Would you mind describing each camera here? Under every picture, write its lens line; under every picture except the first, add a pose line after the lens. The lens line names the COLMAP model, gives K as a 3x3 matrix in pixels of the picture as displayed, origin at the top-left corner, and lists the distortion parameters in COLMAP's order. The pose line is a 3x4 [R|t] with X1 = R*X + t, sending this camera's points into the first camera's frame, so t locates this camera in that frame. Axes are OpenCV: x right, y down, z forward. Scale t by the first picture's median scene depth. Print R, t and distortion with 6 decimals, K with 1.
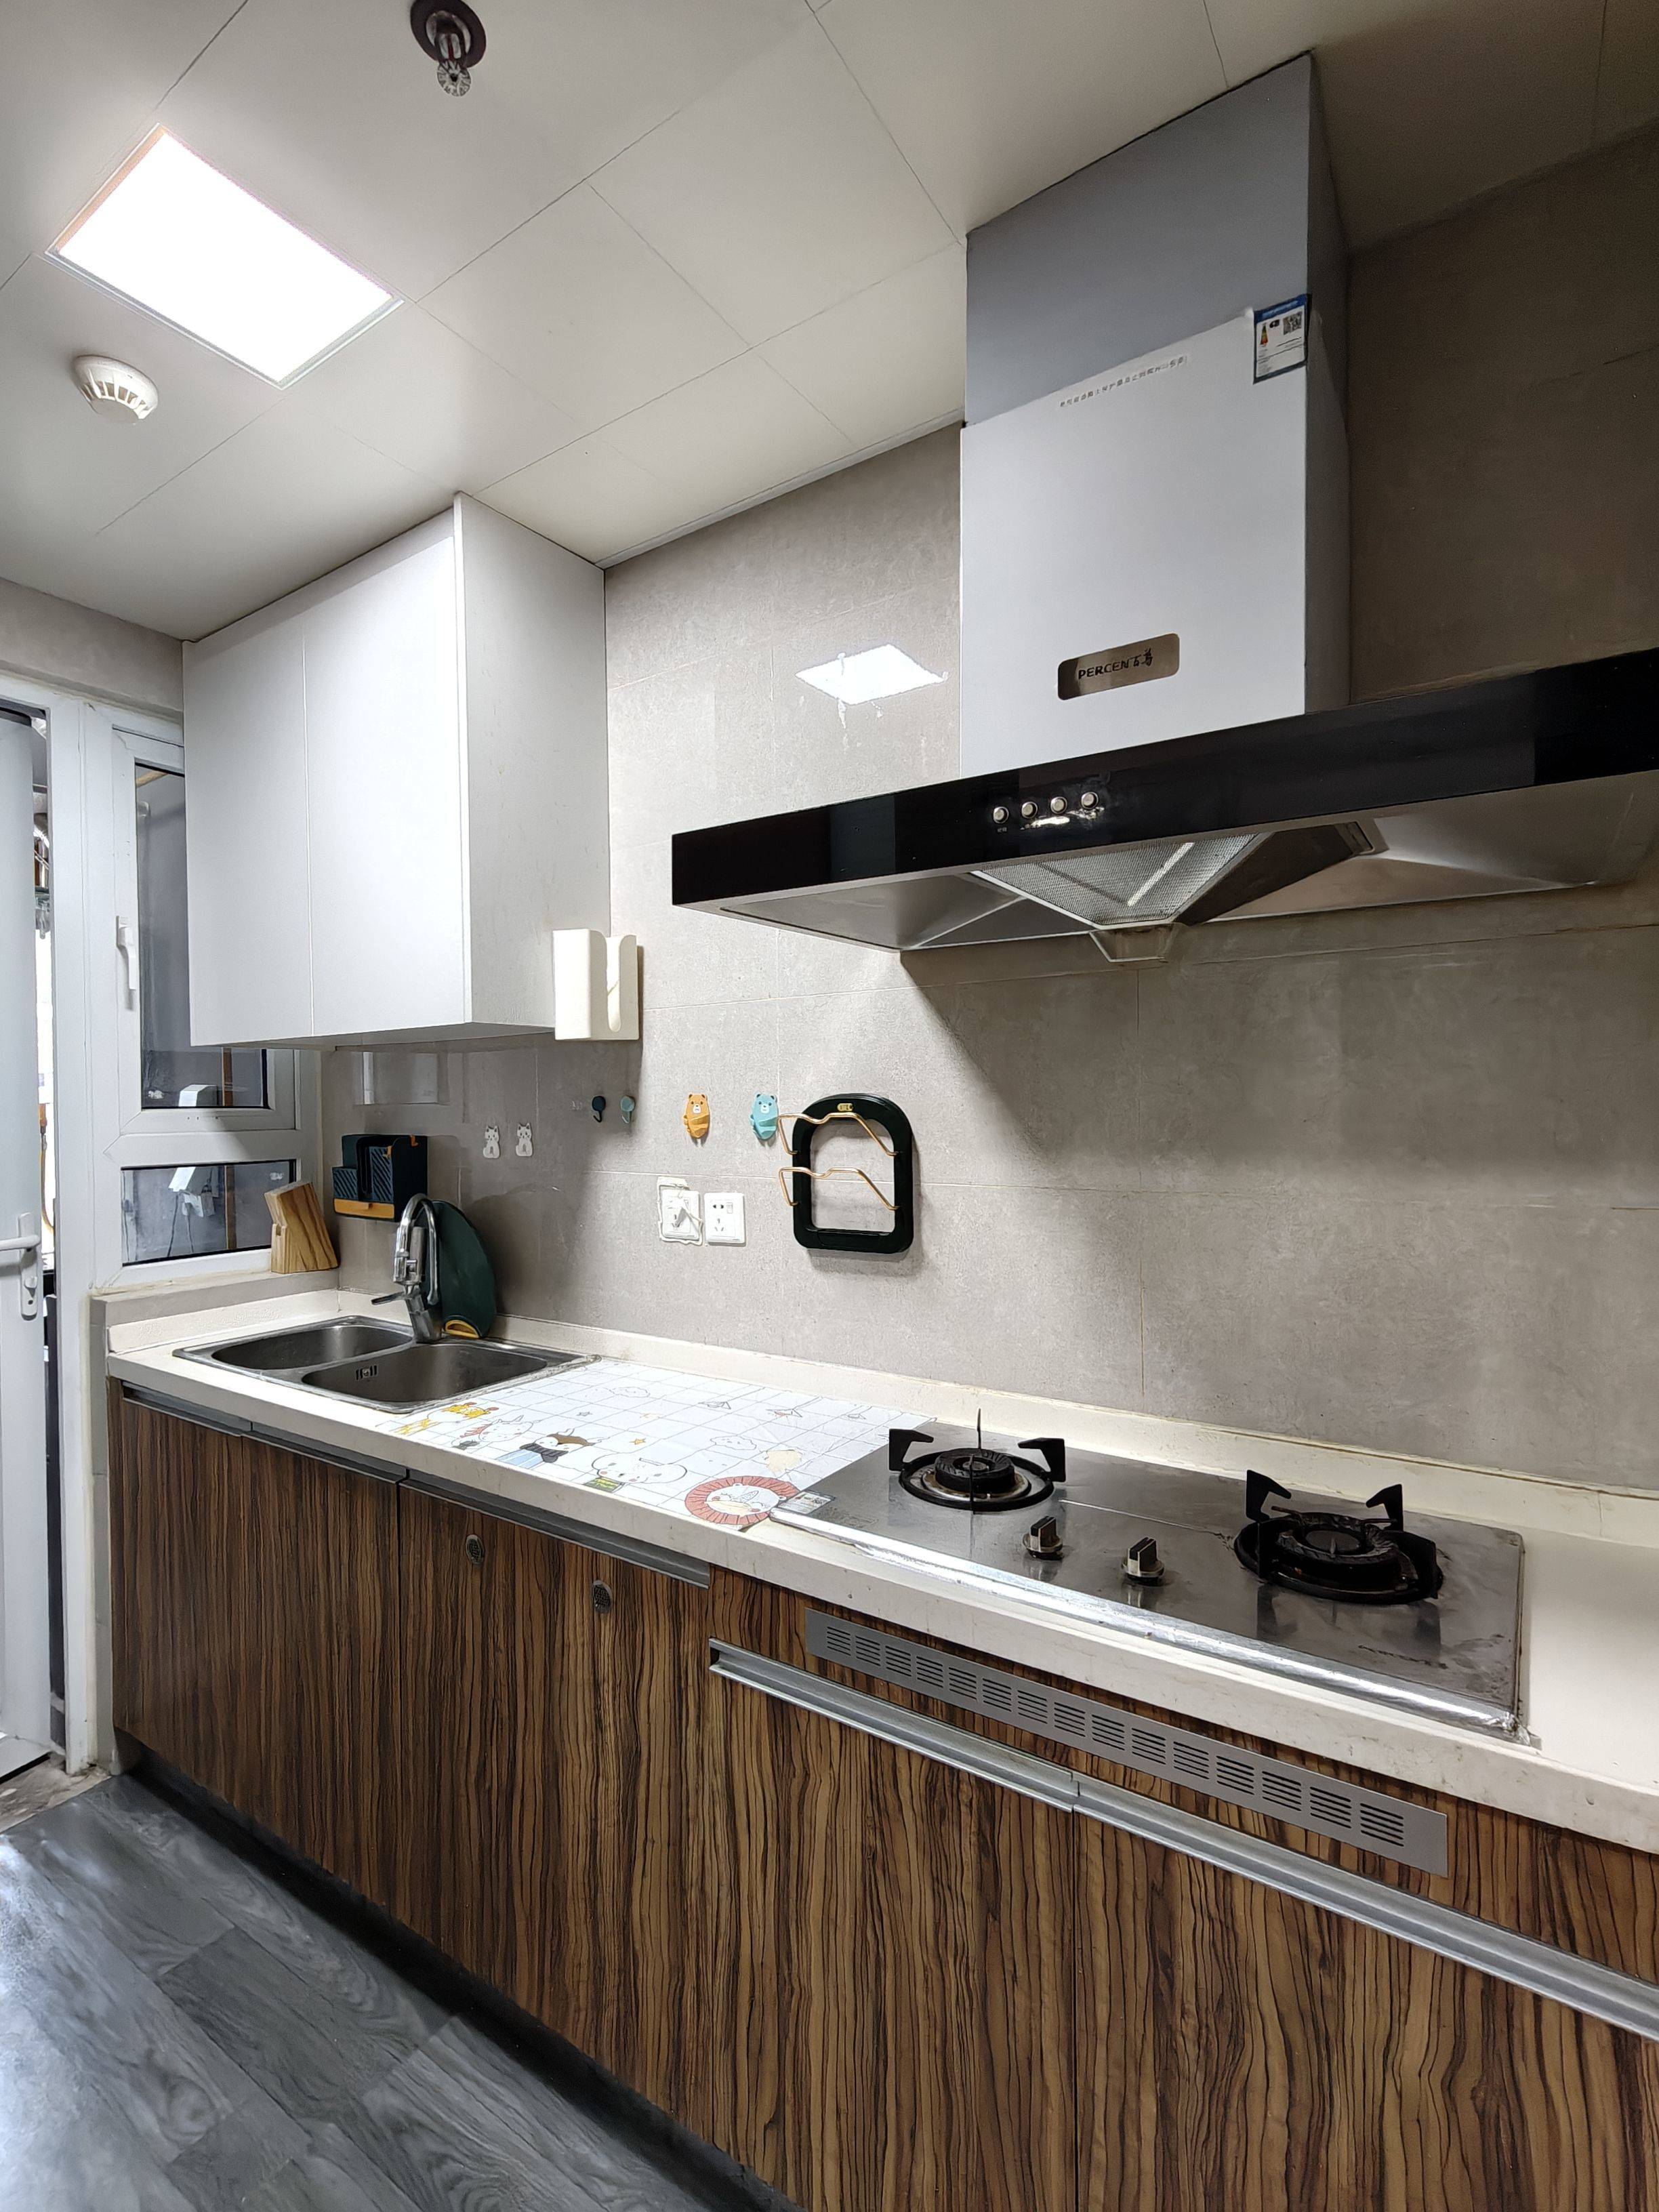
lens RADIAL K [[1038.6, 0, 802.8], [0, 1038.6, 1115.1], [0, 0, 1]] dist [-0.002832, 0.005412]
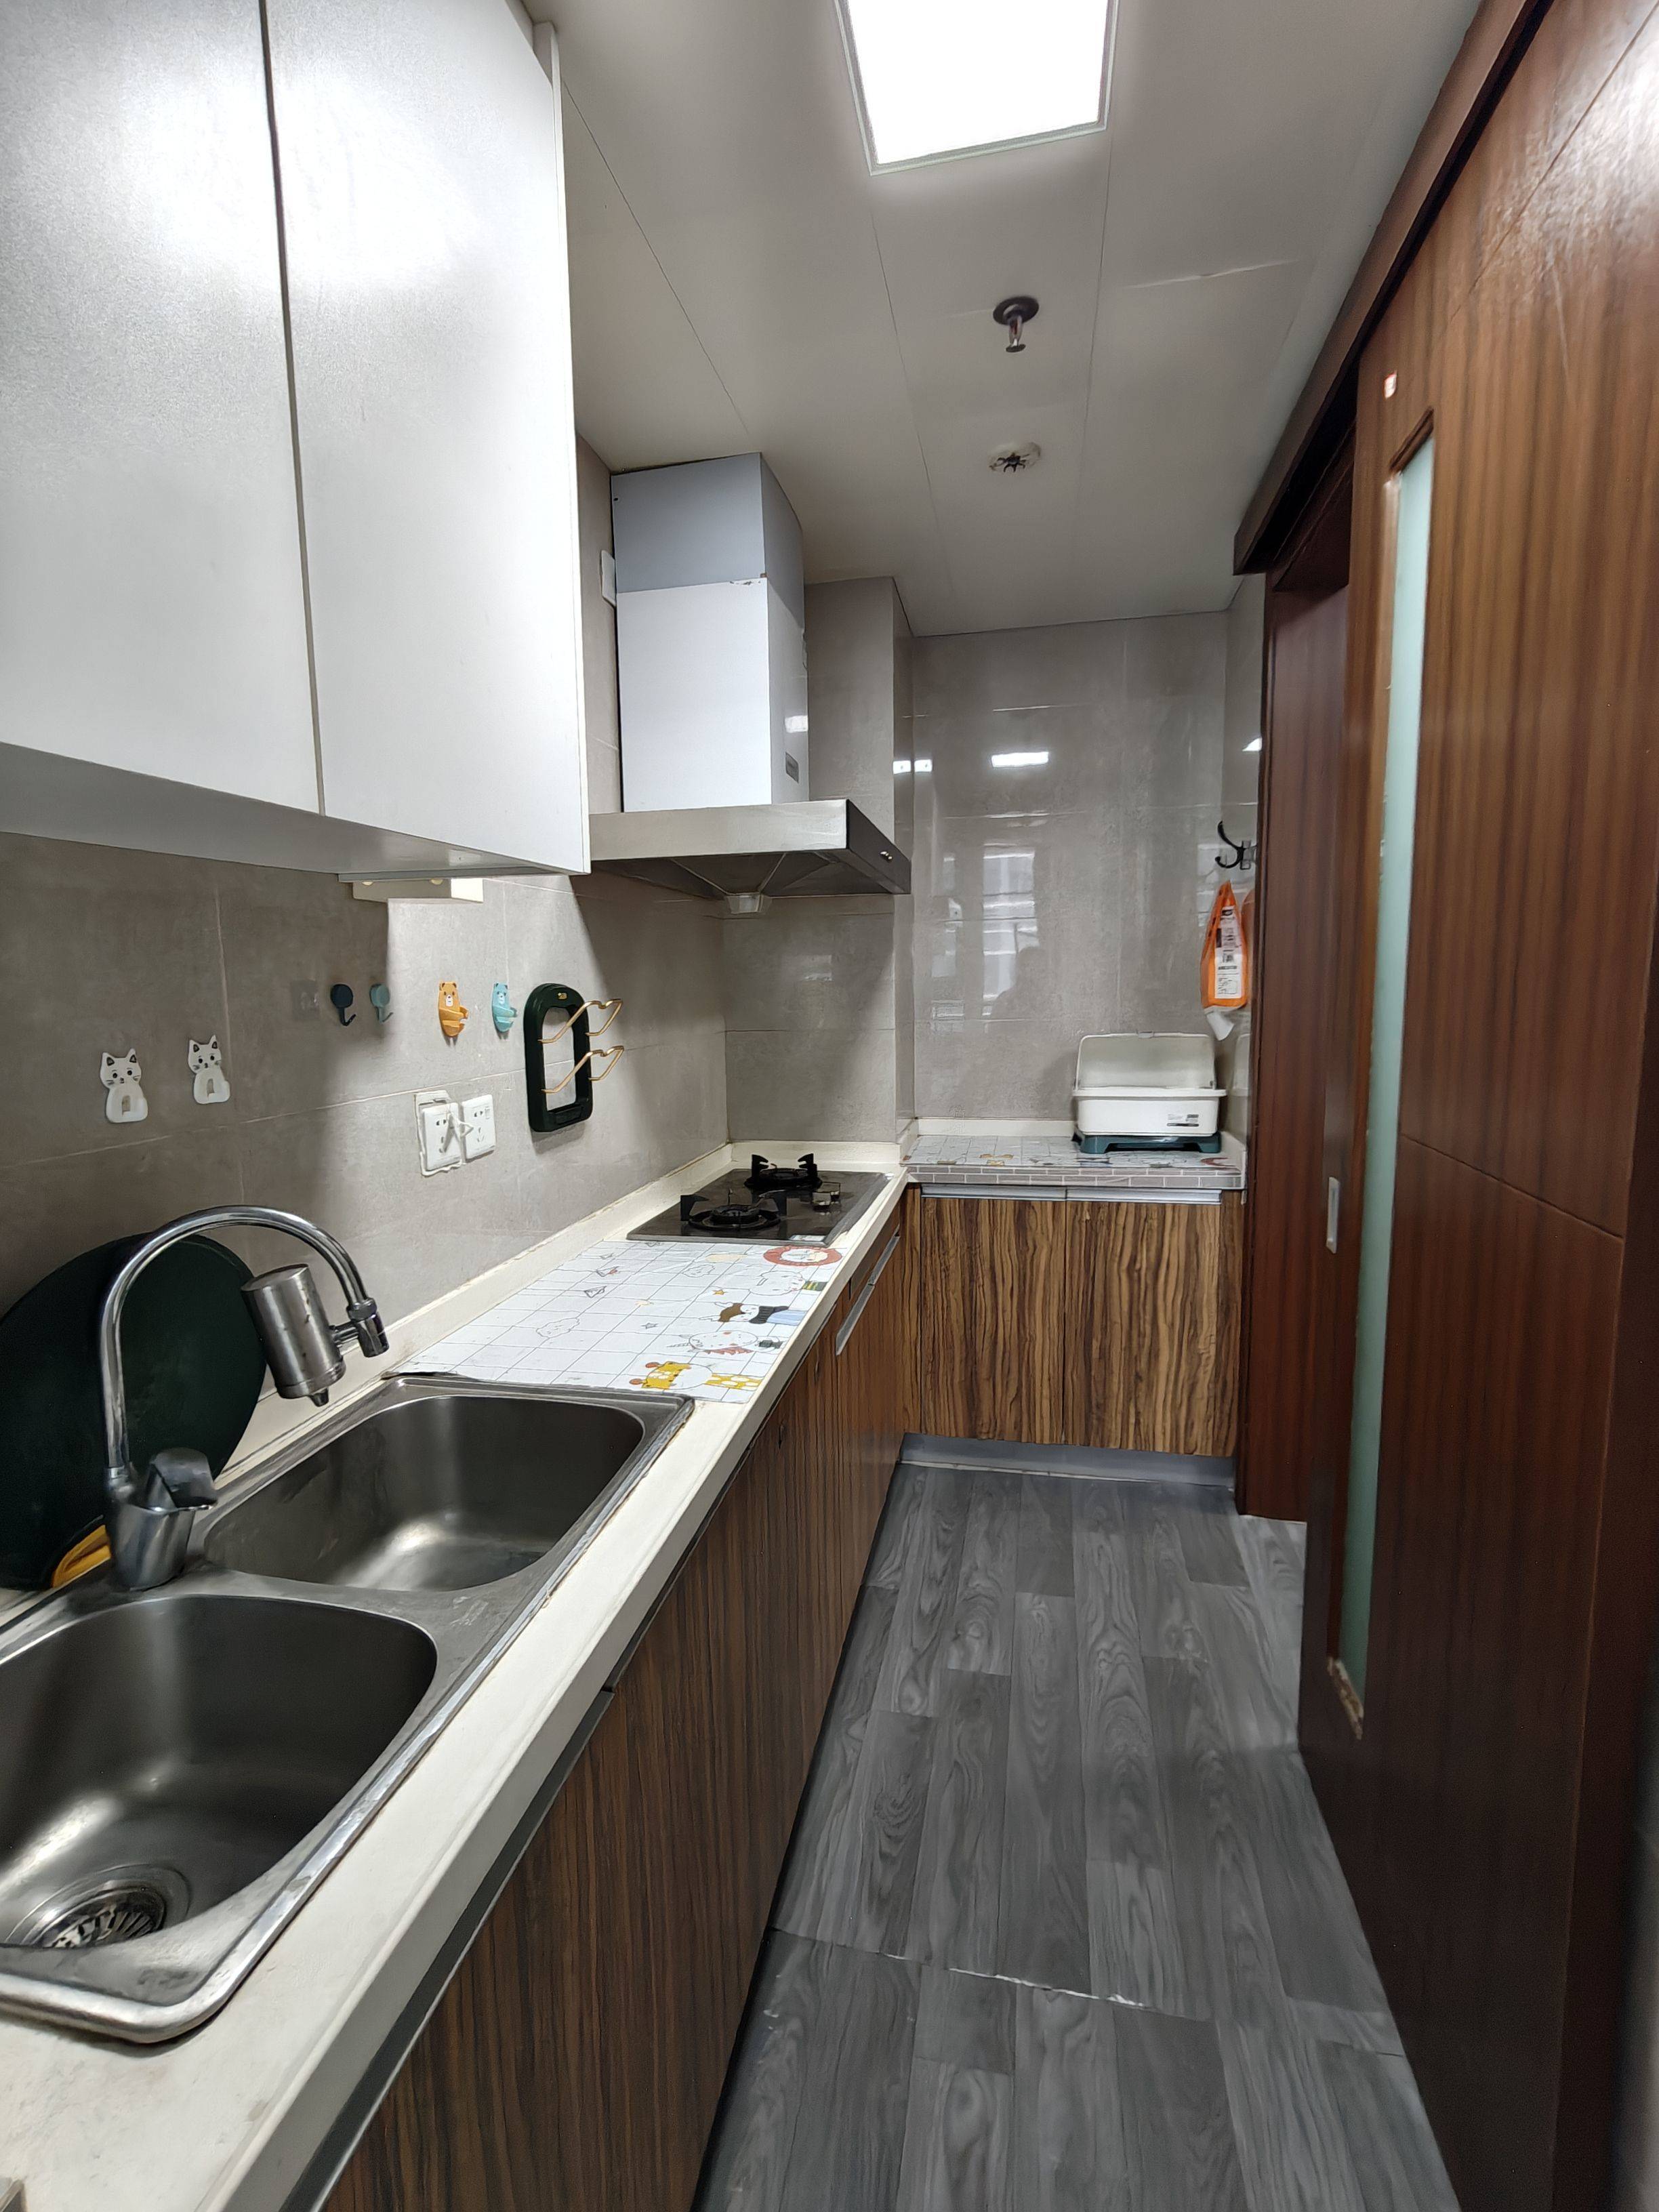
lens RADIAL K [[1038.6, 0, 802.8], [0, 1038.6, 1115.1], [0, 0, 1]] dist [-0.002832, 0.005412]
pose [[-0.373074, -0.101592, 0.922223, -1.097744], [0.036238, 0.991633, 0.123898, -0.008978], [-0.927094, 0.079642, -0.366271, 1.197829]]
